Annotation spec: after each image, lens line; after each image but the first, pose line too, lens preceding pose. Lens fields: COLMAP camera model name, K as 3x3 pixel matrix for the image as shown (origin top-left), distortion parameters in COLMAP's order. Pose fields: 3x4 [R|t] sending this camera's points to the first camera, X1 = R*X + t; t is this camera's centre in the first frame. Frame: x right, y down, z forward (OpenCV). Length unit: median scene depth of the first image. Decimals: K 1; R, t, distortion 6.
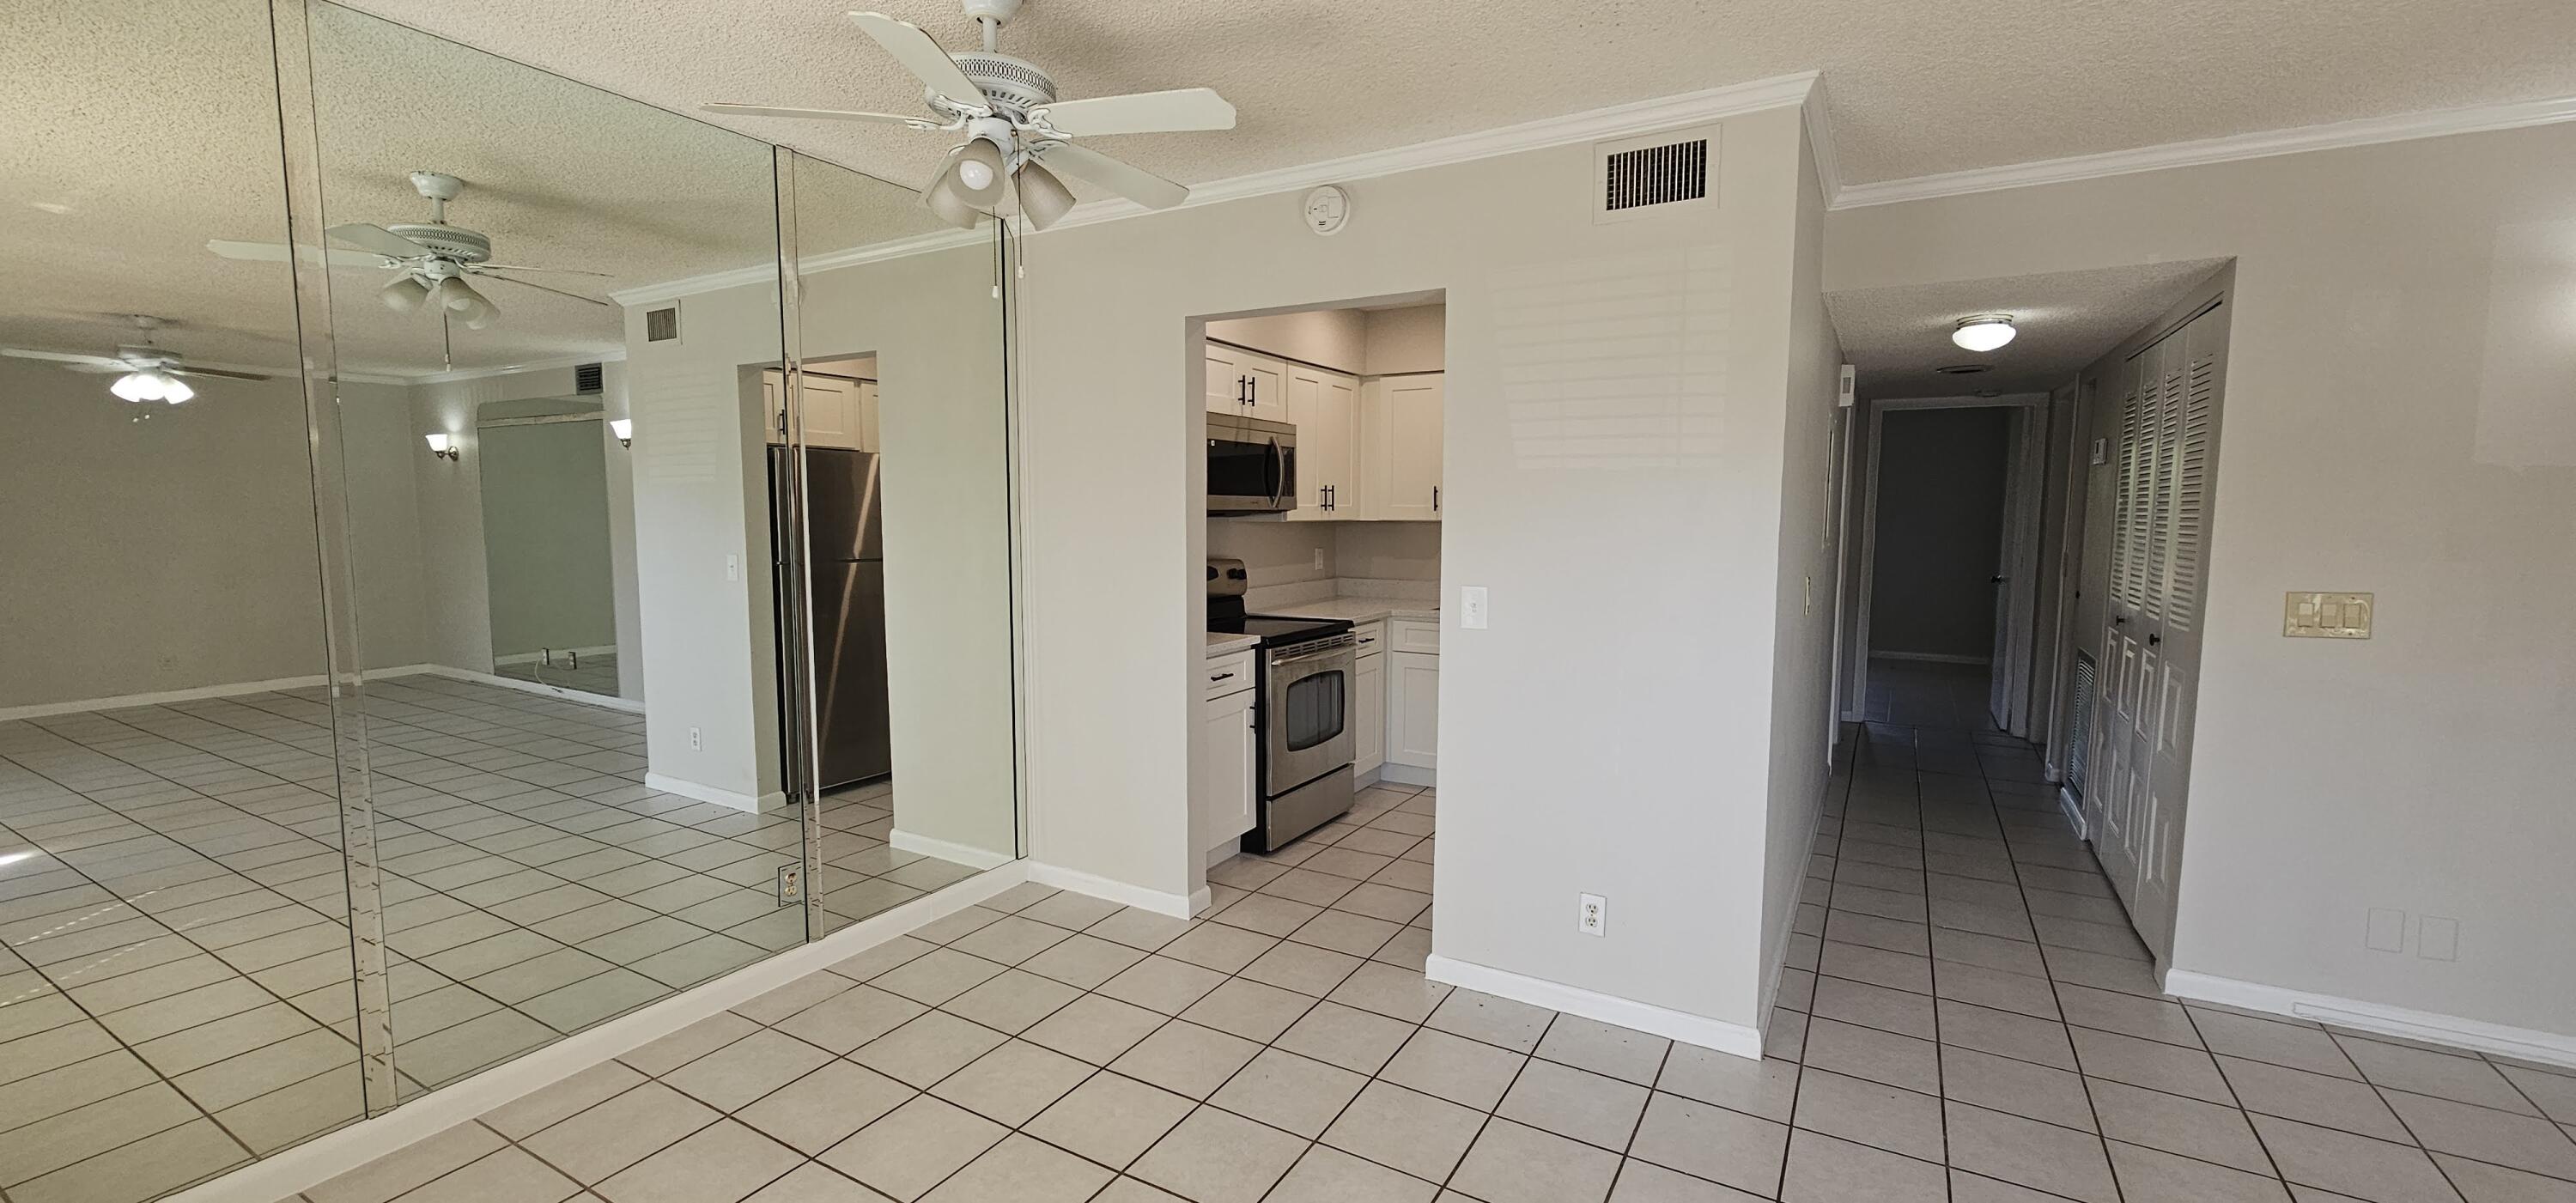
lens RADIAL K [[1051.2, 0, 1281.0], [0, 1051.2, 609.1], [0, 0, 1]] dist [0.001062, -0.000333]
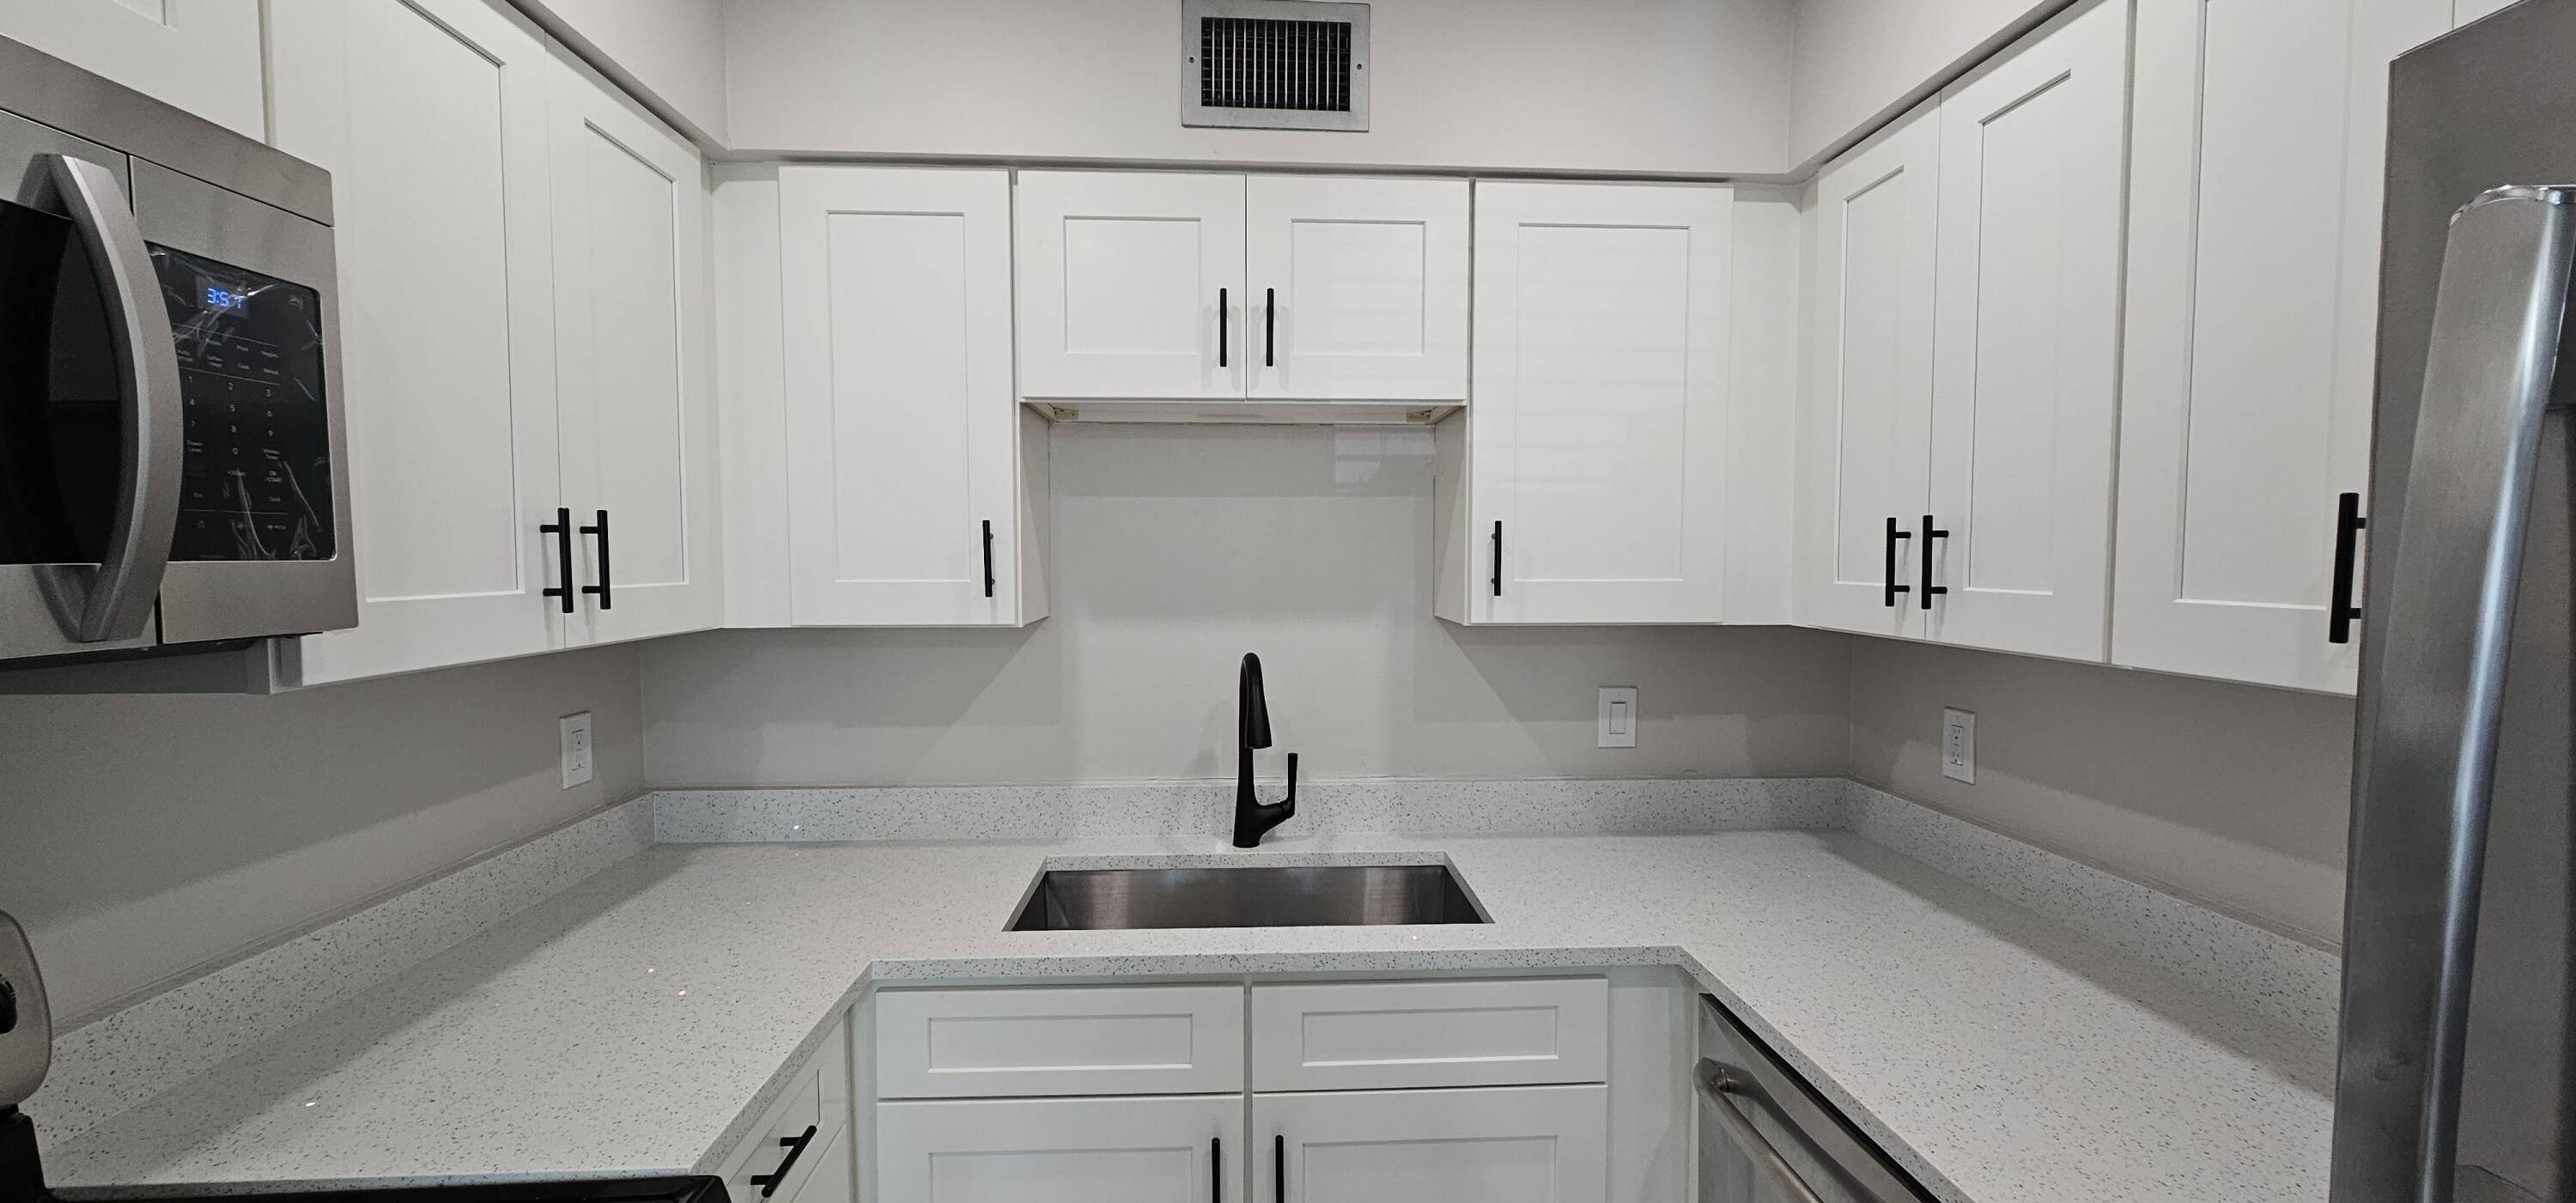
lens RADIAL K [[1051.2, 0, 1281.5], [0, 1051.2, 608.1], [0, 0, 1]] dist [0.001062, -0.000333]
pose [[0.838146, -0.031642, 0.544527, 0.067286], [0.055291, 0.998102, -0.027106, -0.110066], [-0.542636, 0.052826, 0.838305, 0.986474]]
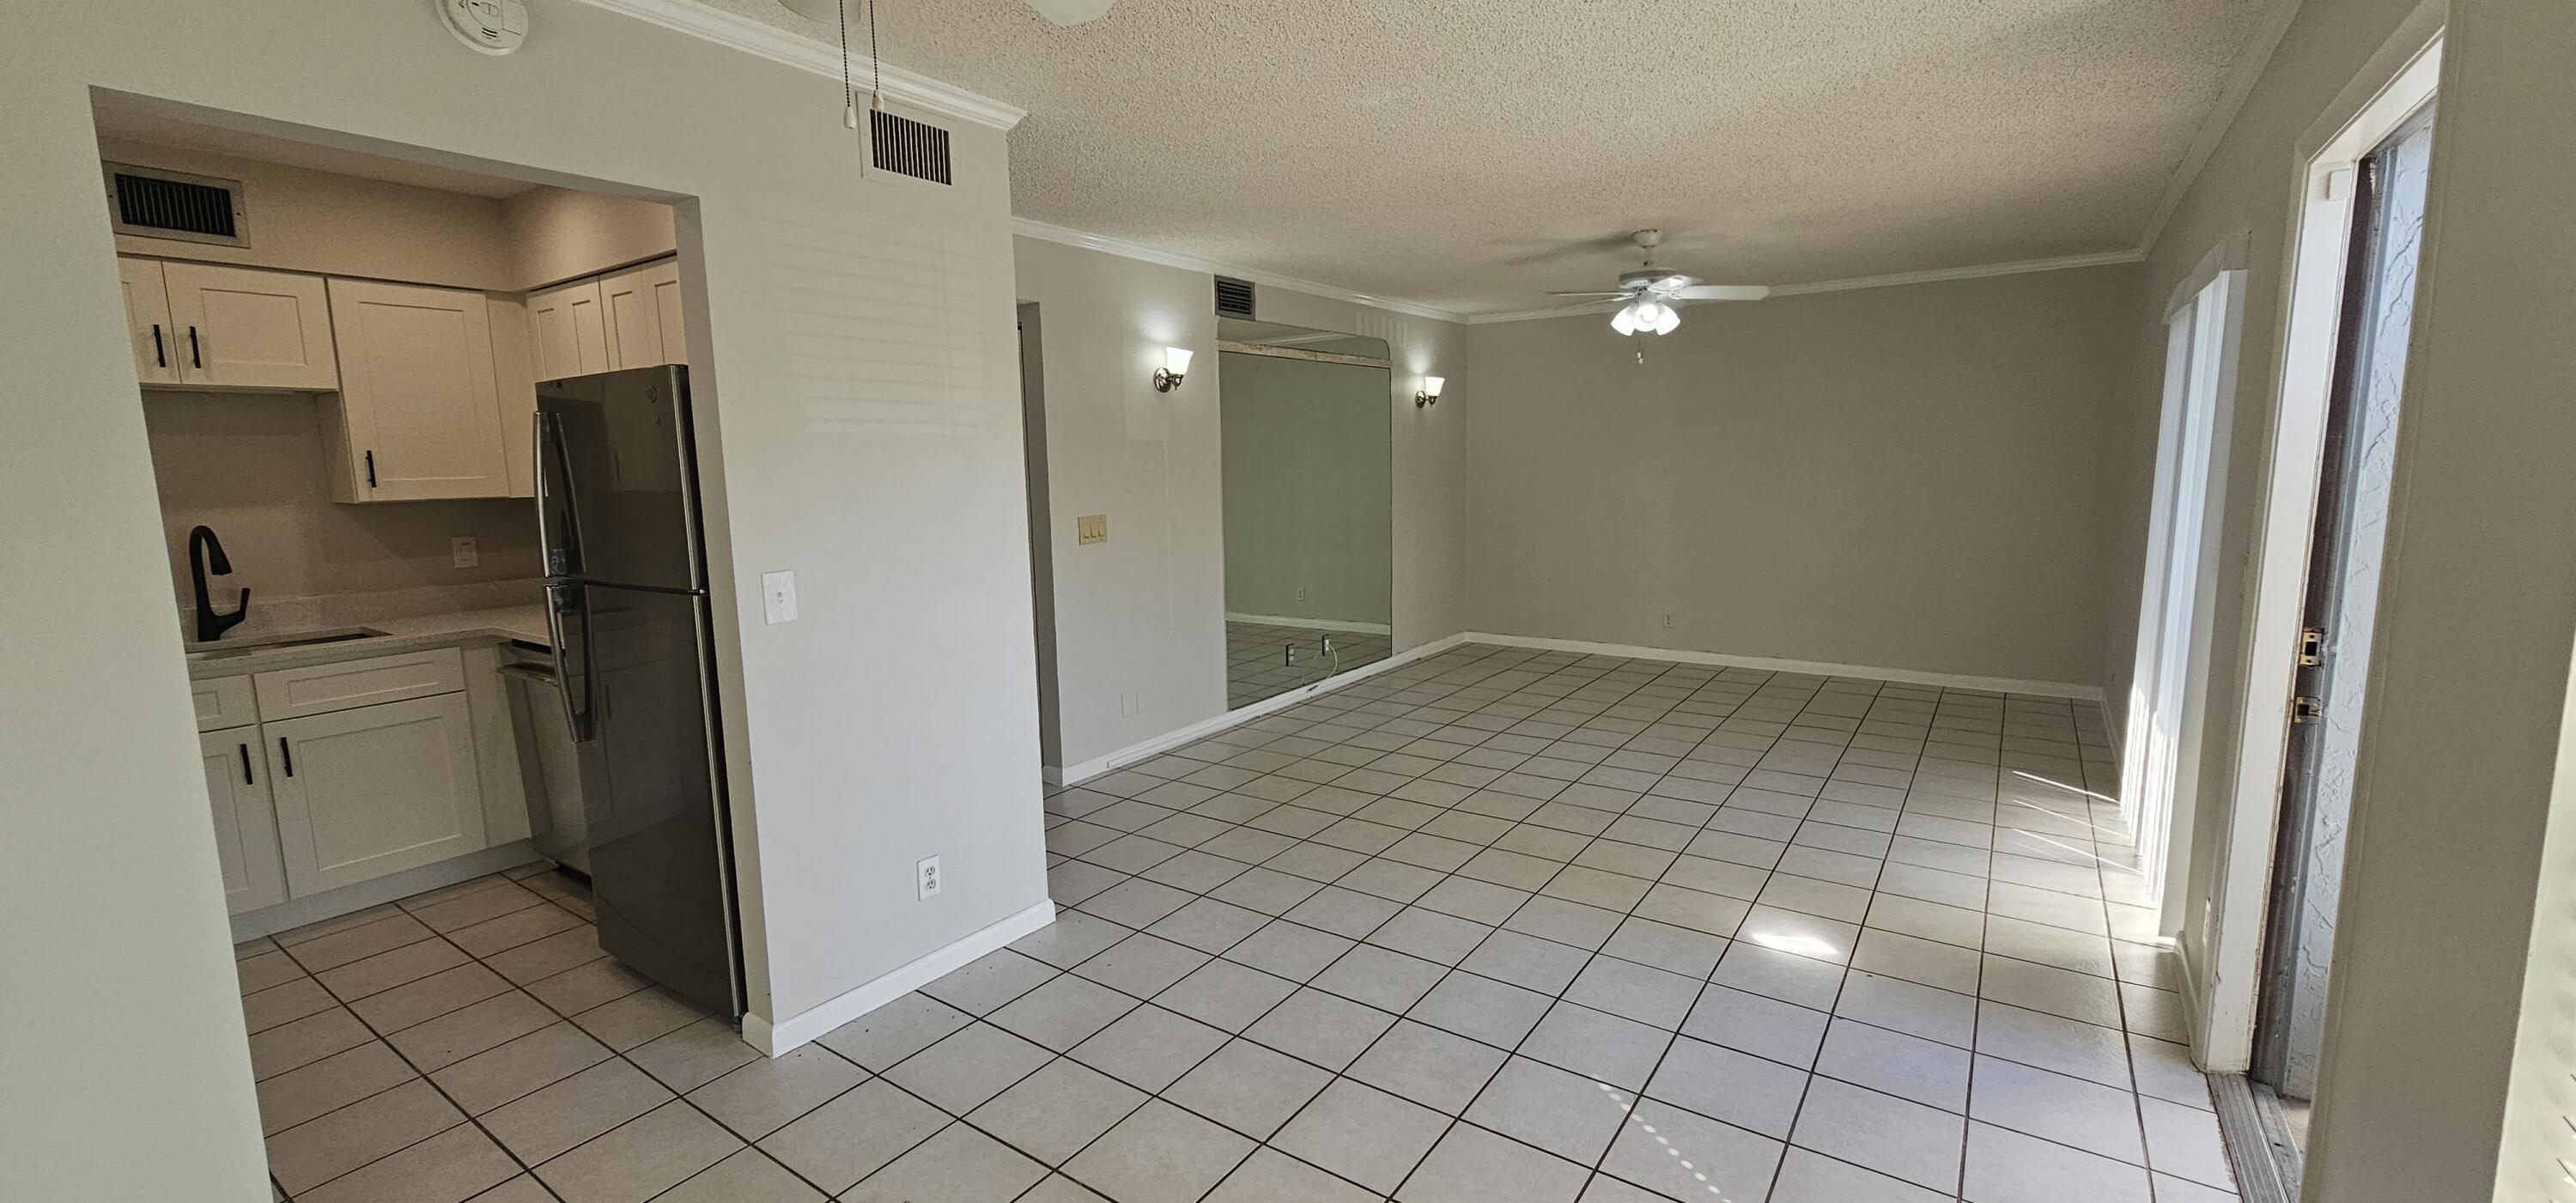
lens RADIAL K [[1051.2, 0, 1281.6], [0, 1051.2, 609.1], [0, 0, 1]] dist [0.001062, -0.000333]
pose [[0.085171, -0.147396, 0.985404, -0.492455], [0.115830, 0.983756, 0.137138, -0.048888], [-0.989611, 0.102459, 0.100860, 0.417451]]
